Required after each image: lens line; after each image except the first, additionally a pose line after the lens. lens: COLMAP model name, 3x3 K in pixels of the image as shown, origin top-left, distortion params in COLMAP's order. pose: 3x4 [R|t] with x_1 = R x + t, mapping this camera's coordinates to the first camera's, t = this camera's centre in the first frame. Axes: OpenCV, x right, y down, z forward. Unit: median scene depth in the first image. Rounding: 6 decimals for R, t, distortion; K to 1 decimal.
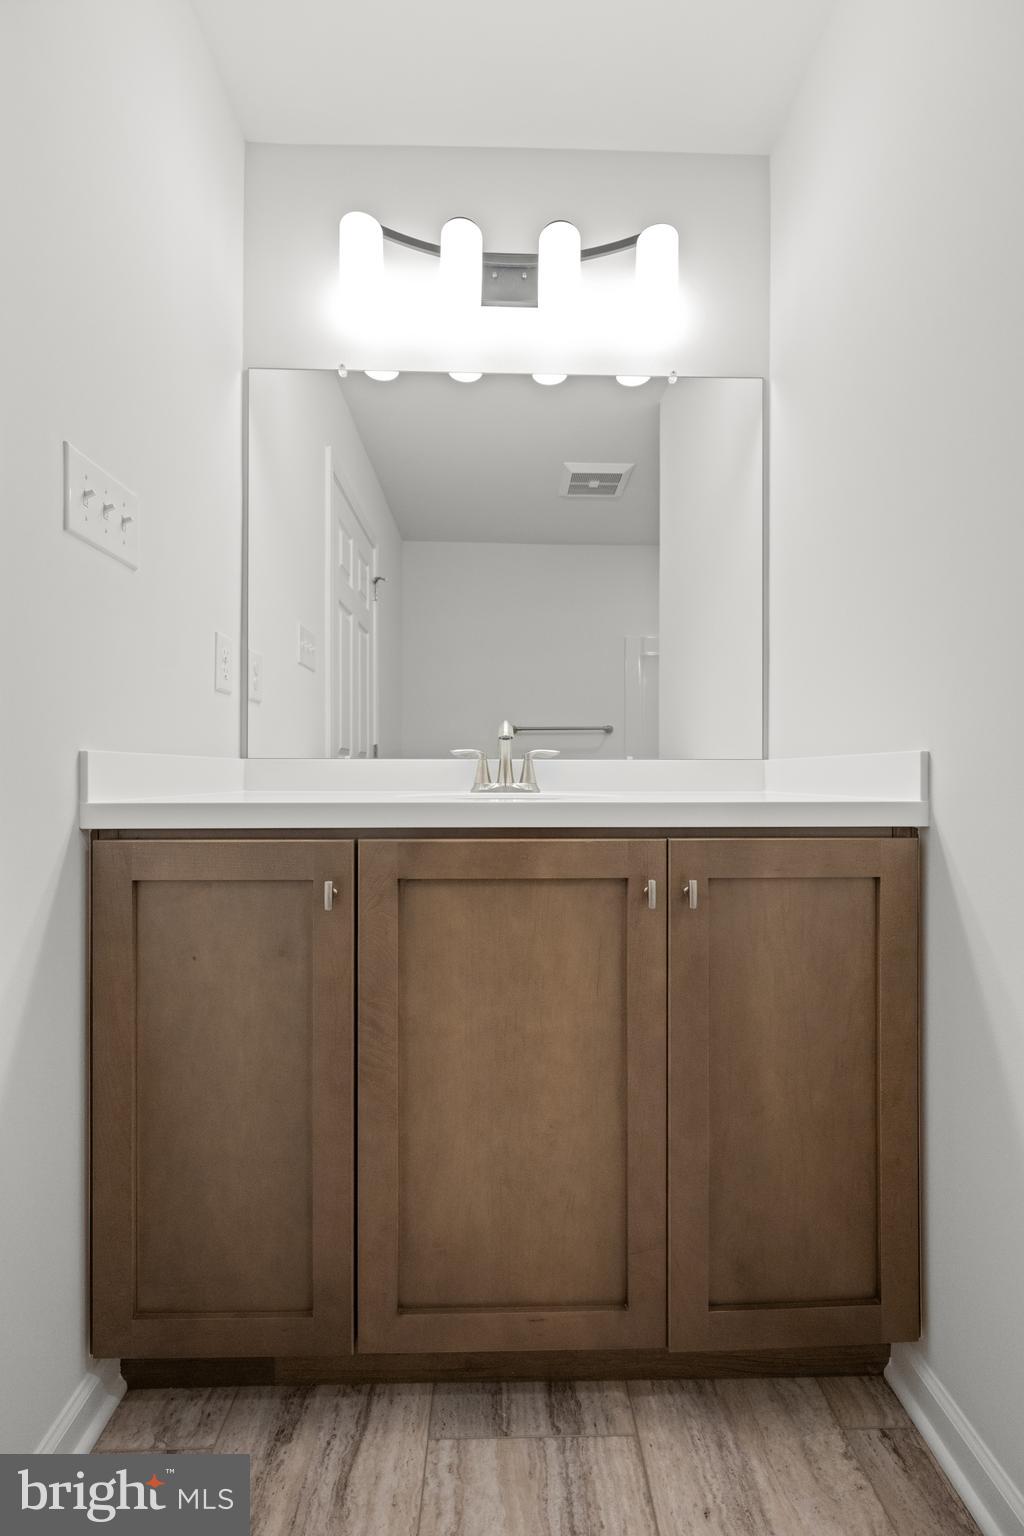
lens RADIAL K [[614.0, 0, 512.0], [0, 614.0, 768.0], [0, 0, 1]] dist [0.000839, 0.000228]
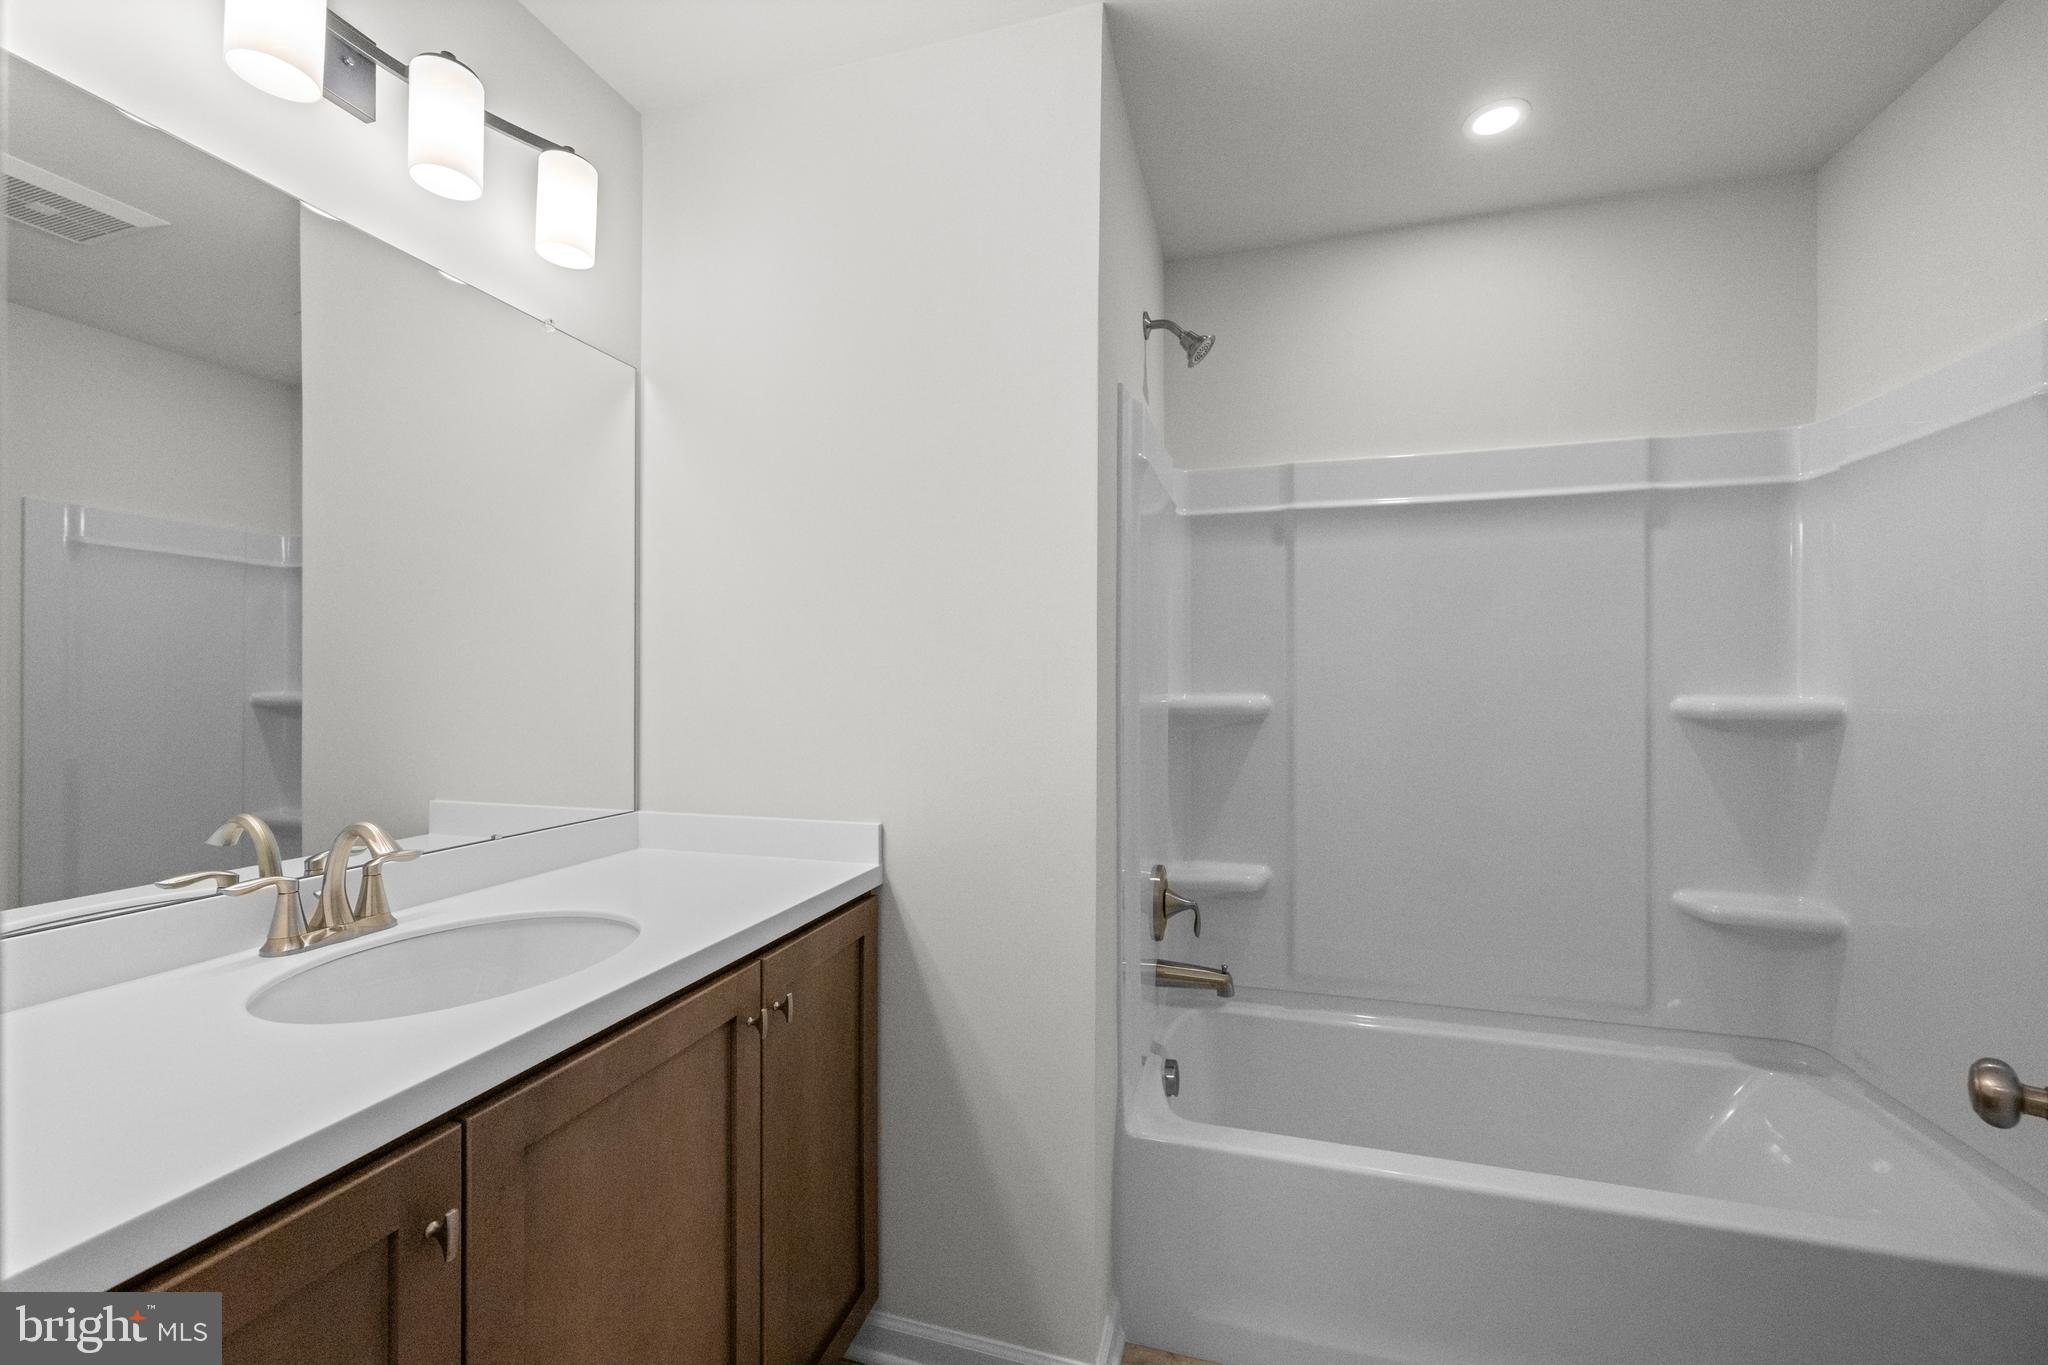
lens RADIAL K [[818.7, 0, 1019.8], [0, 818.7, 673.7], [0, 0, 1]] dist [0.000839, 0.000228]
pose [[0.300387, 0.014161, 0.953712, -0.859794], [-0.009169, 0.999886, -0.011958, -0.319940], [-0.953773, -0.005153, 0.300482, 0.222624]]
